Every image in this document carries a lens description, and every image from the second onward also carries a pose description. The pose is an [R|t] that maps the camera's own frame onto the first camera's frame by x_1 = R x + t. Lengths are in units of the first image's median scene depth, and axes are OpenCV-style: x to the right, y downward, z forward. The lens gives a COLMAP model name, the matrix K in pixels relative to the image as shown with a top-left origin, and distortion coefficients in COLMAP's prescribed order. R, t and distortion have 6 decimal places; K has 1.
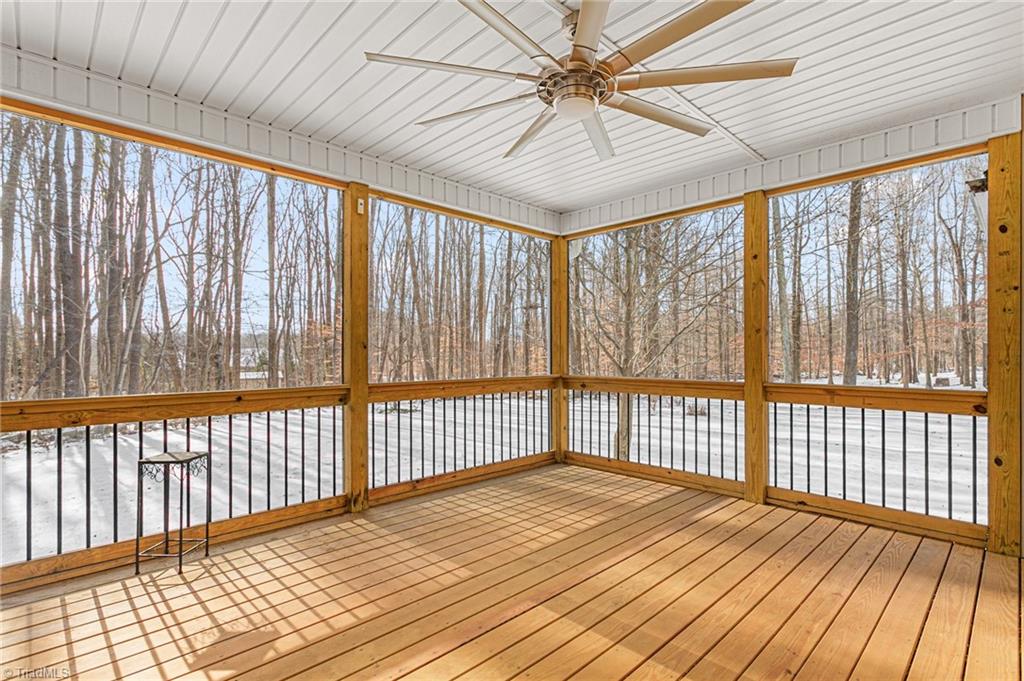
lens RADIAL K [[494.5, 0, 512.8], [0, 494.5, 348.4], [0, 0, 1]] dist [-0.000026, 0.000067]
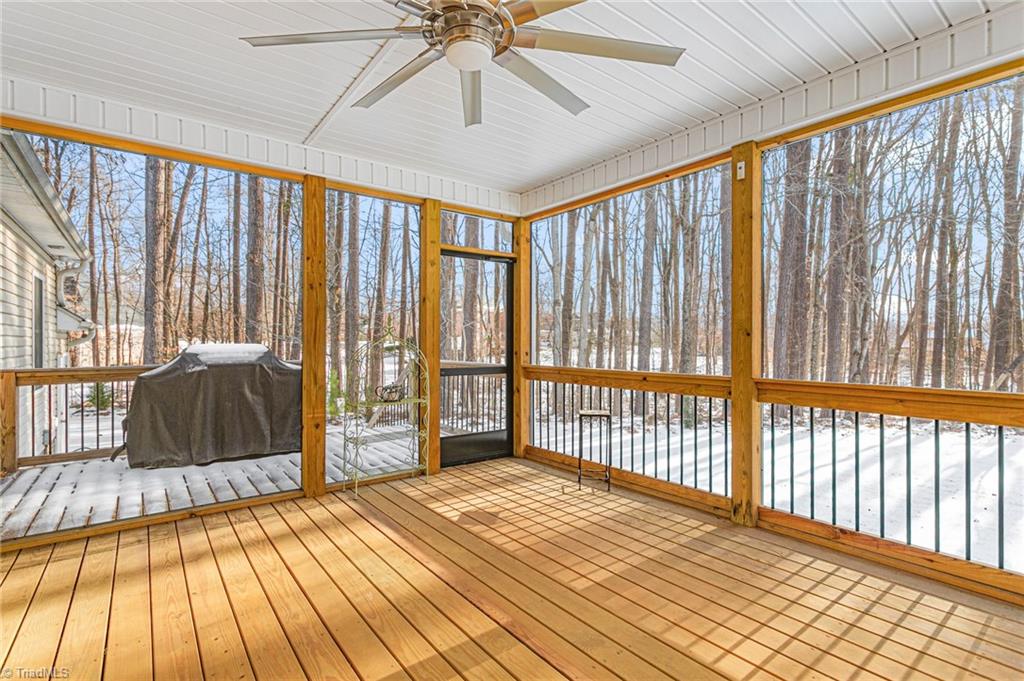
lens RADIAL K [[494.5, 0, 513.7], [0, 494.5, 339.9], [0, 0, 1]] dist [-0.000026, 0.000067]
pose [[-0.110497, 0.001572, -0.993875, 0.747502], [0.006698, 0.999977, 0.000837, 0.010814], [0.993854, -0.006564, -0.110505, 0.915522]]
